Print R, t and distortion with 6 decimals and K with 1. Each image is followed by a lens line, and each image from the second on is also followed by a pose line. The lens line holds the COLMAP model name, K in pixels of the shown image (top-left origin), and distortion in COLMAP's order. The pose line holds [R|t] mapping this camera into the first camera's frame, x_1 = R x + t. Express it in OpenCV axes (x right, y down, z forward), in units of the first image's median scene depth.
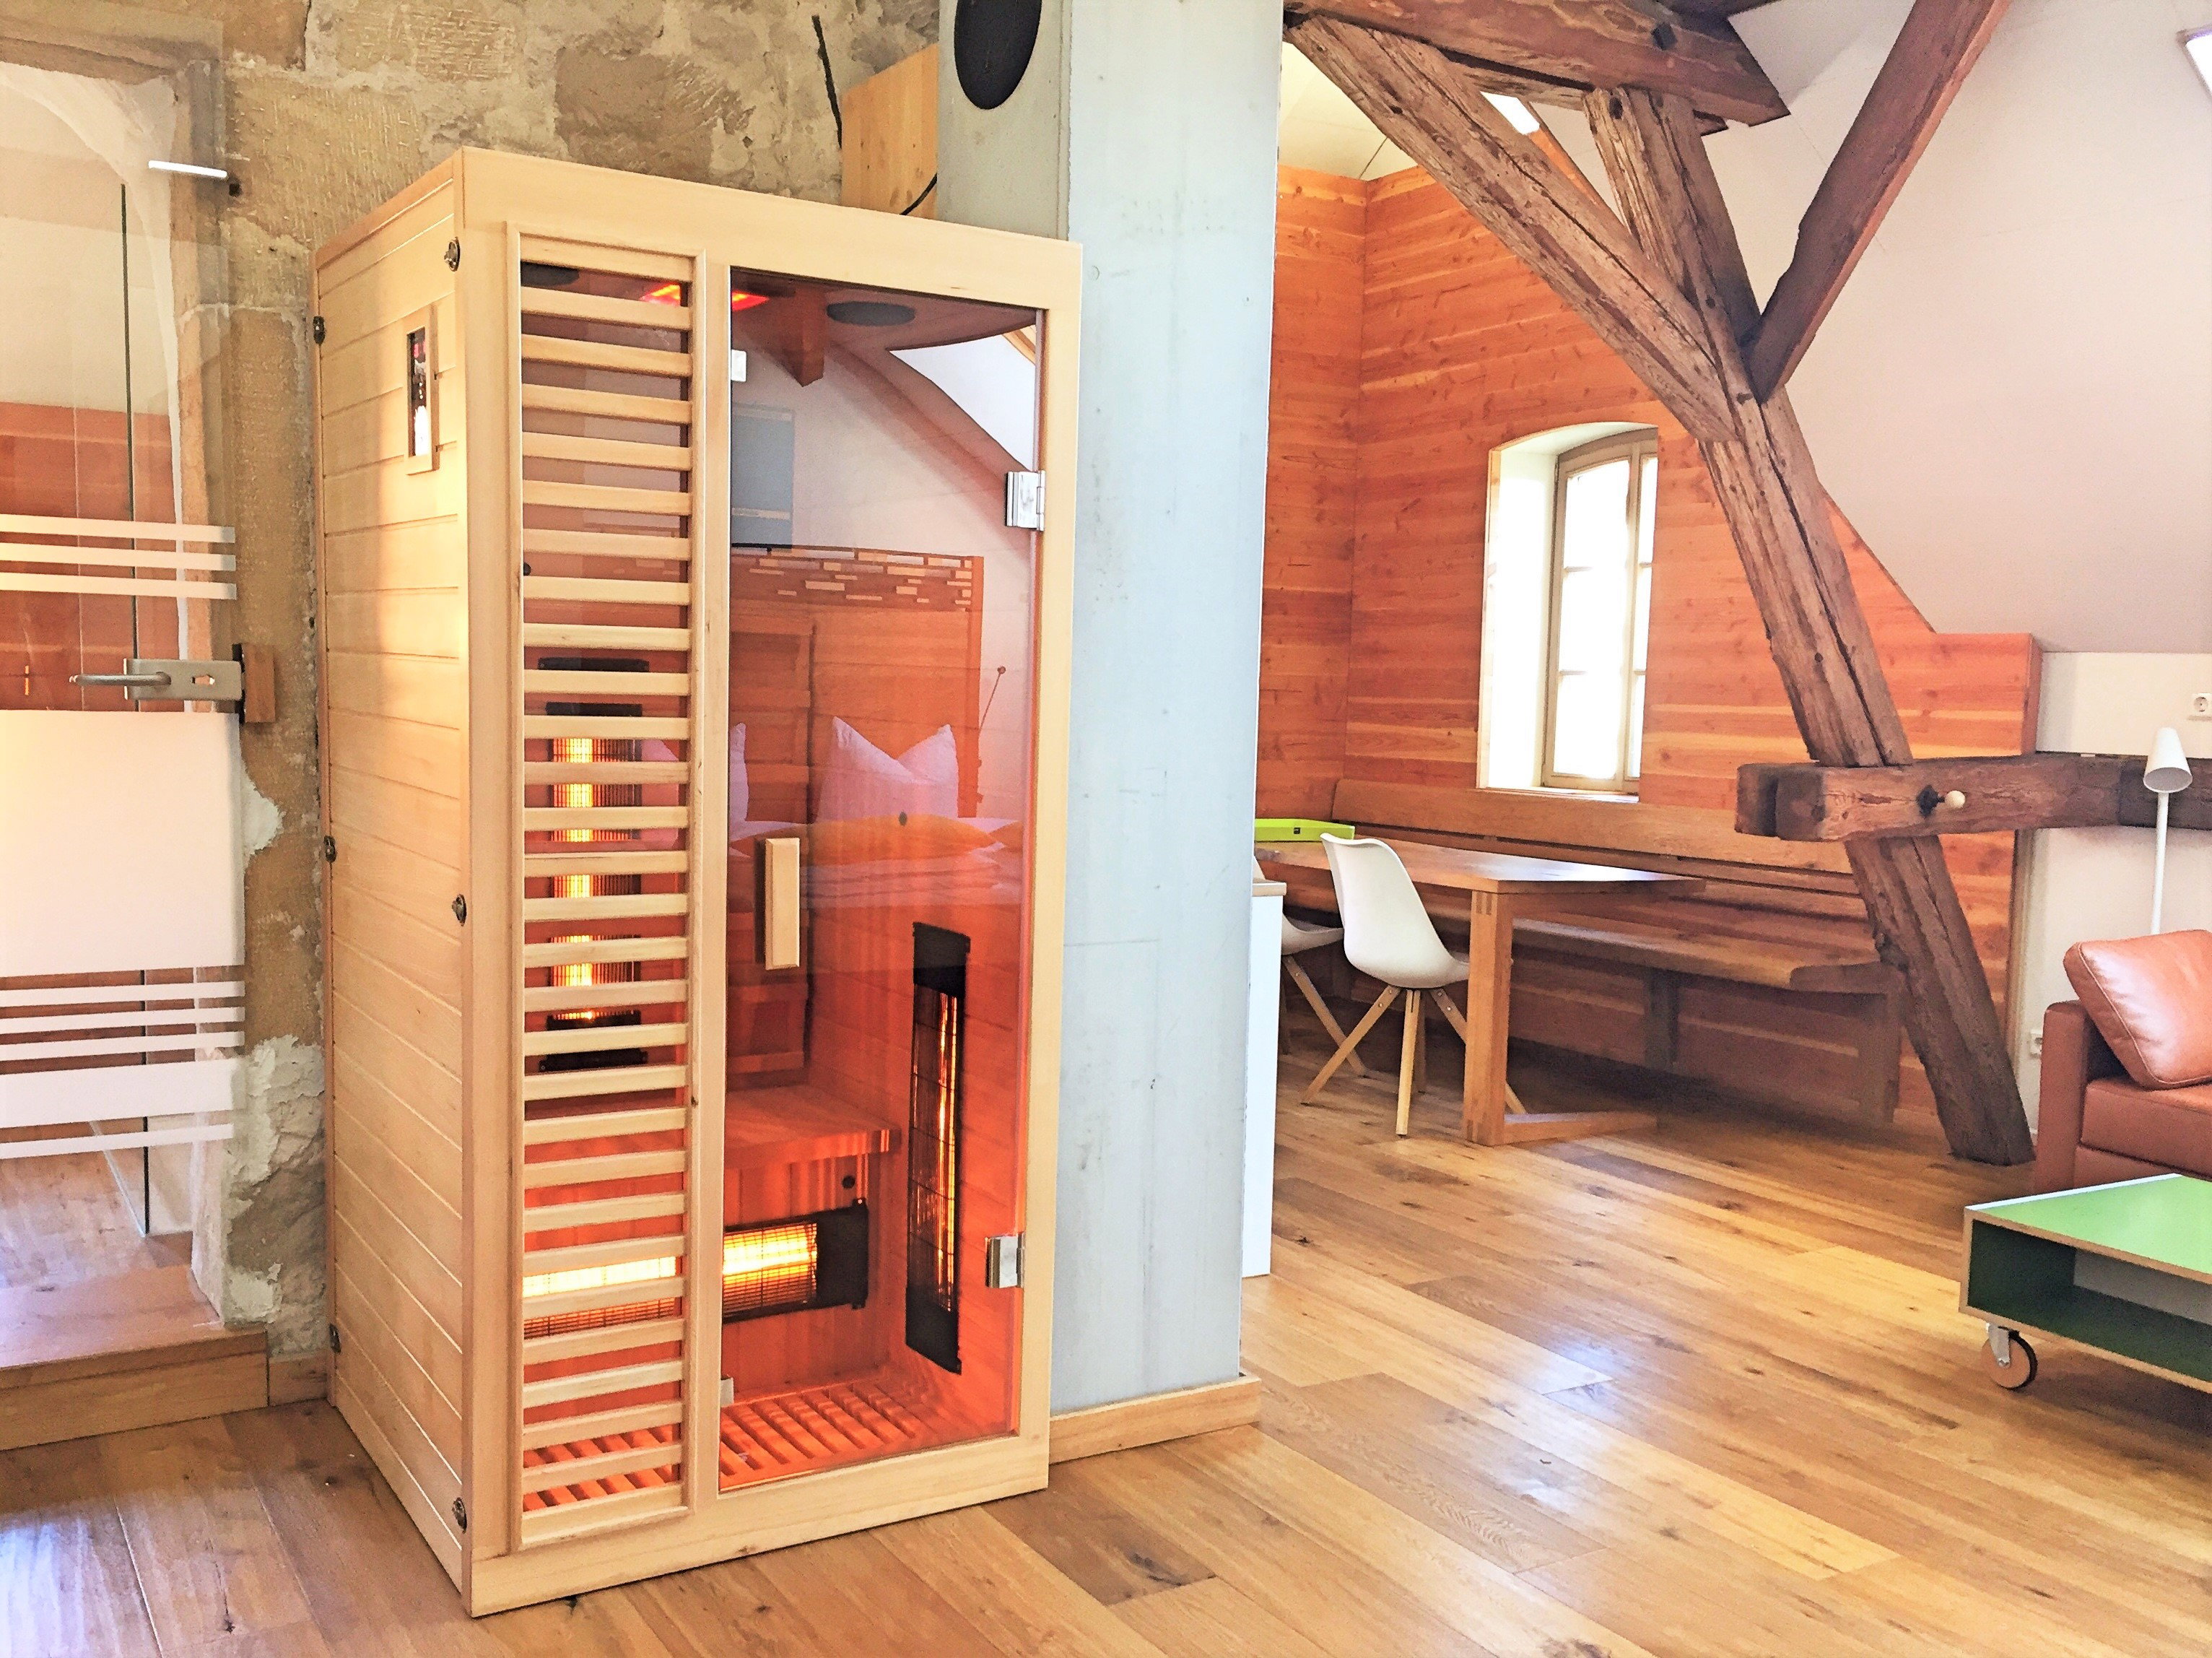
lens RADIAL K [[2041.3, 0, 1106.0], [0, 2041.3, 829.0], [0, 0, 1]] dist [0.048909, -0.003540]
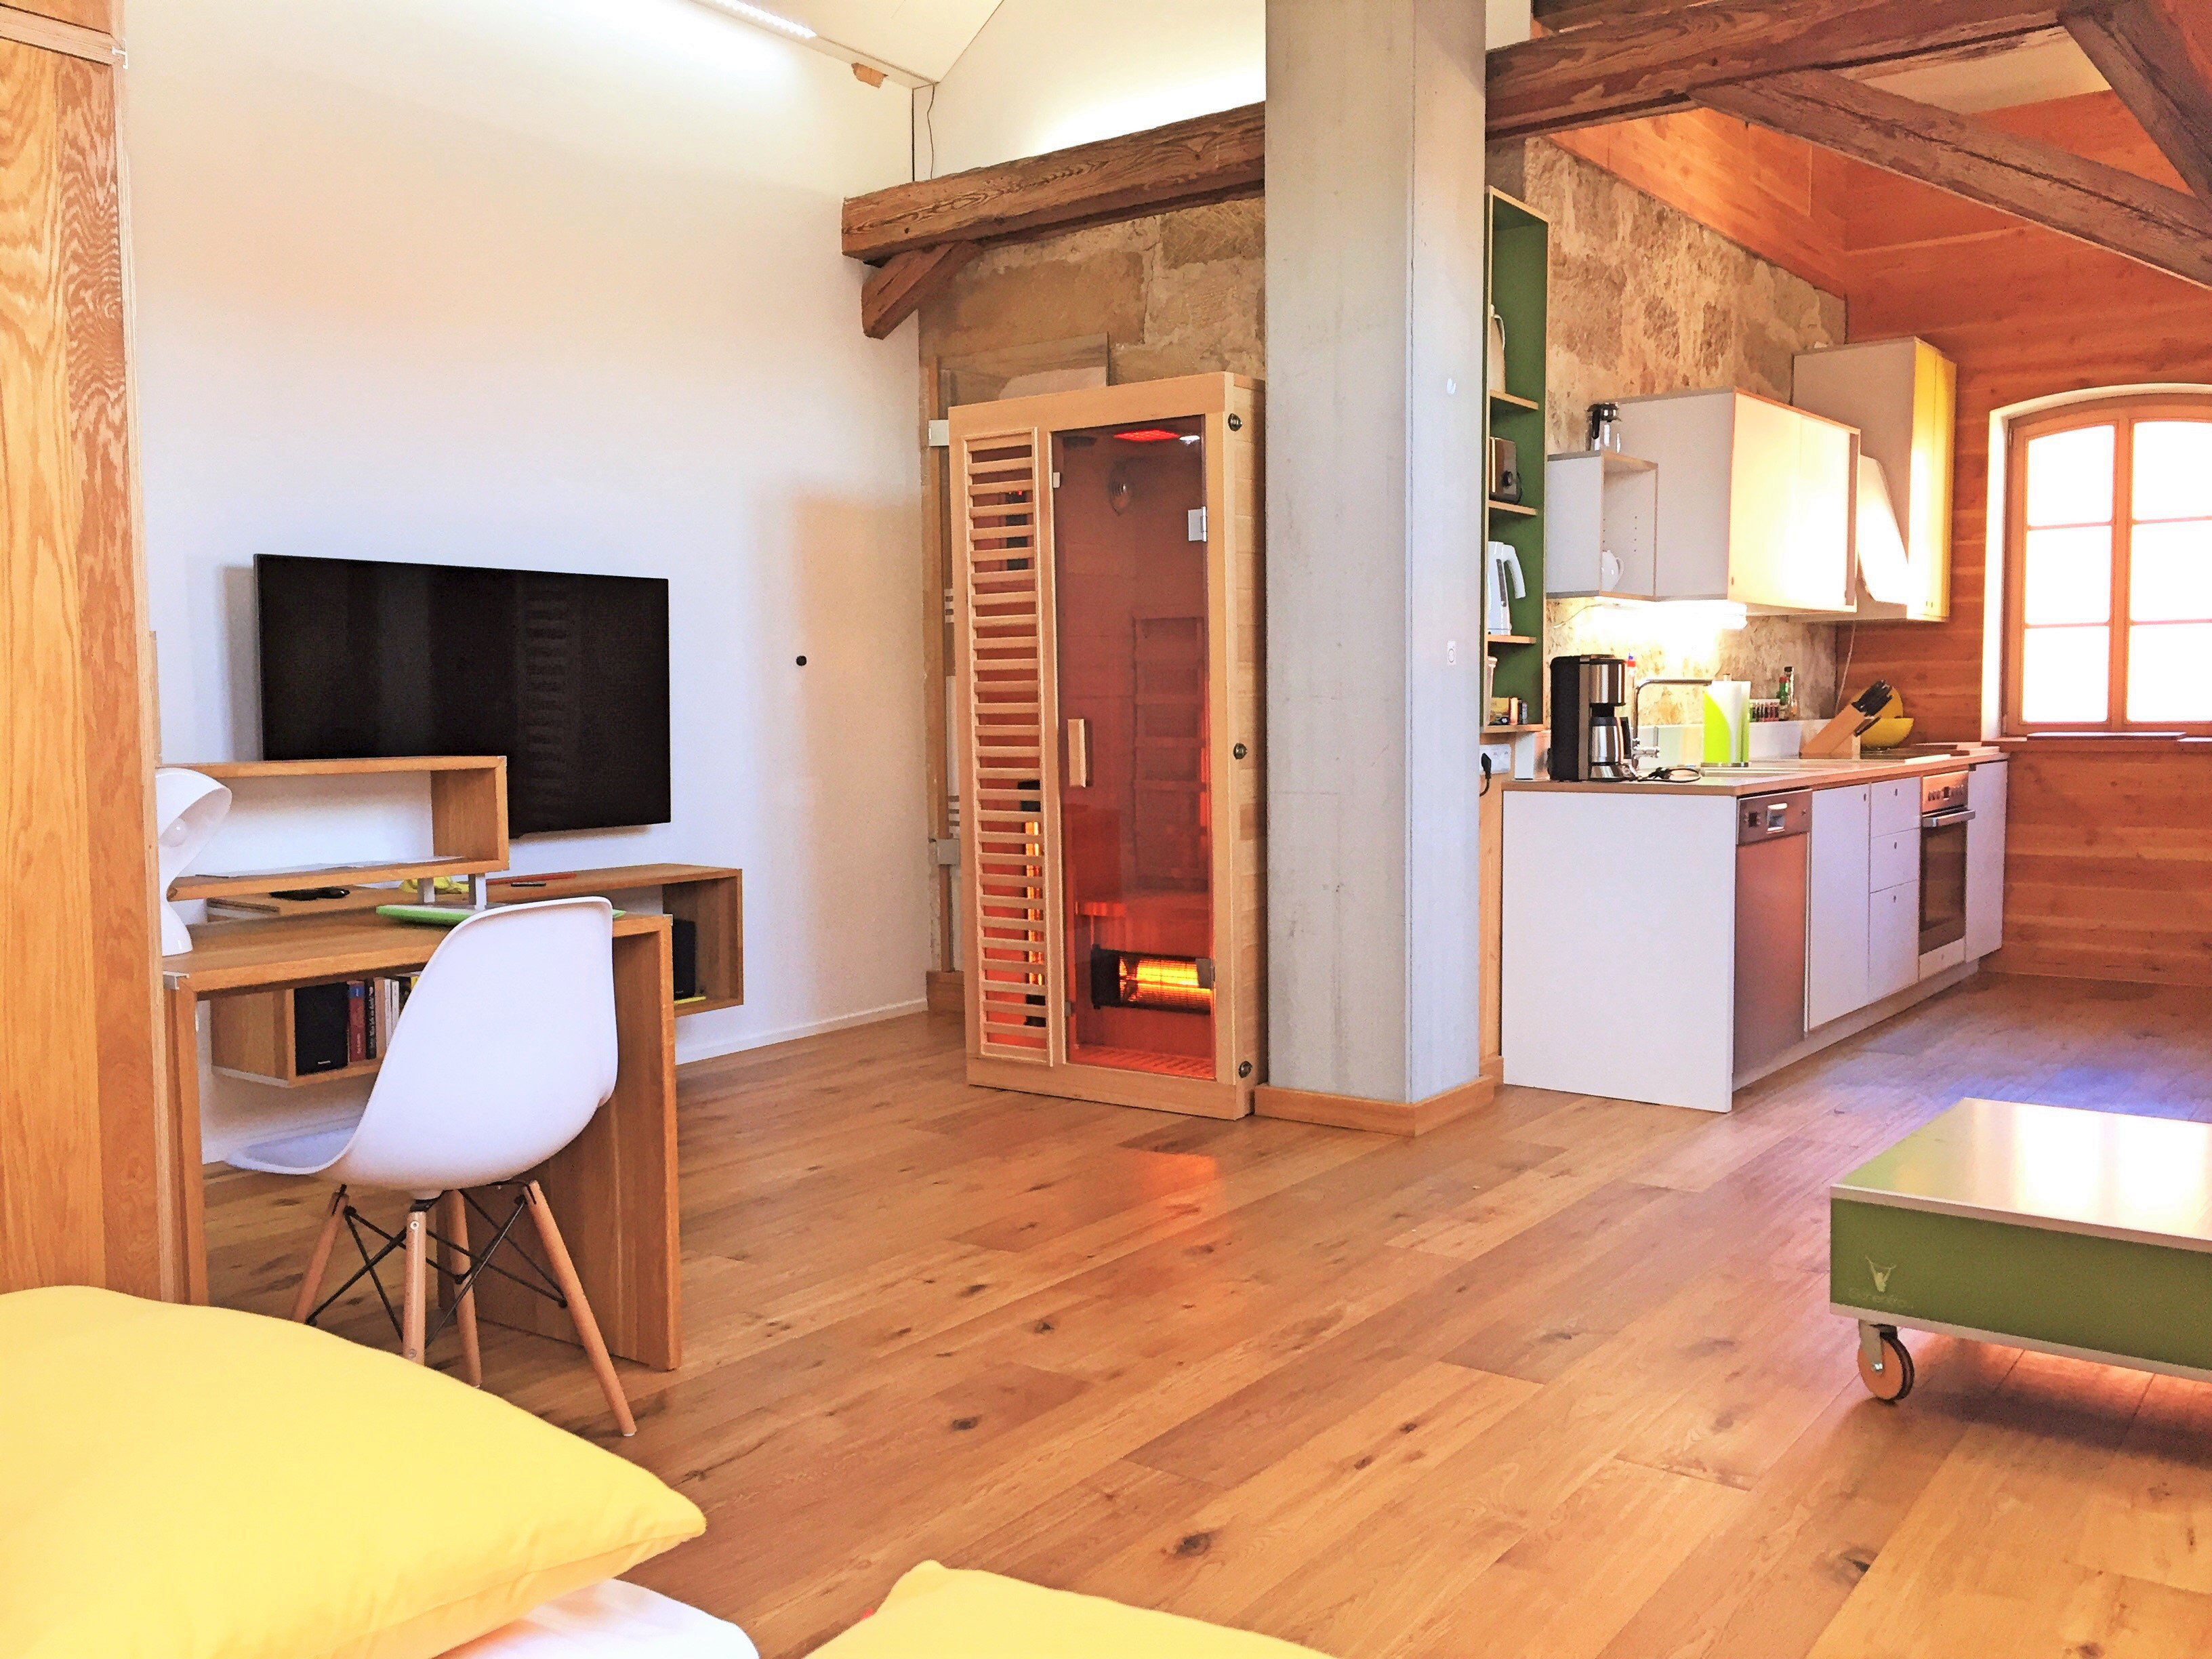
lens RADIAL K [[1901.3, 0, 1106.0], [0, 1901.3, 829.5], [0, 0, 1]] dist [0.001281, 0.008240]
pose [[0.377949, 0.036542, -0.925105, 1.307599], [-0.046751, 0.998699, 0.020350, 0.060681], [0.924645, 0.035559, 0.379165, 0.302194]]
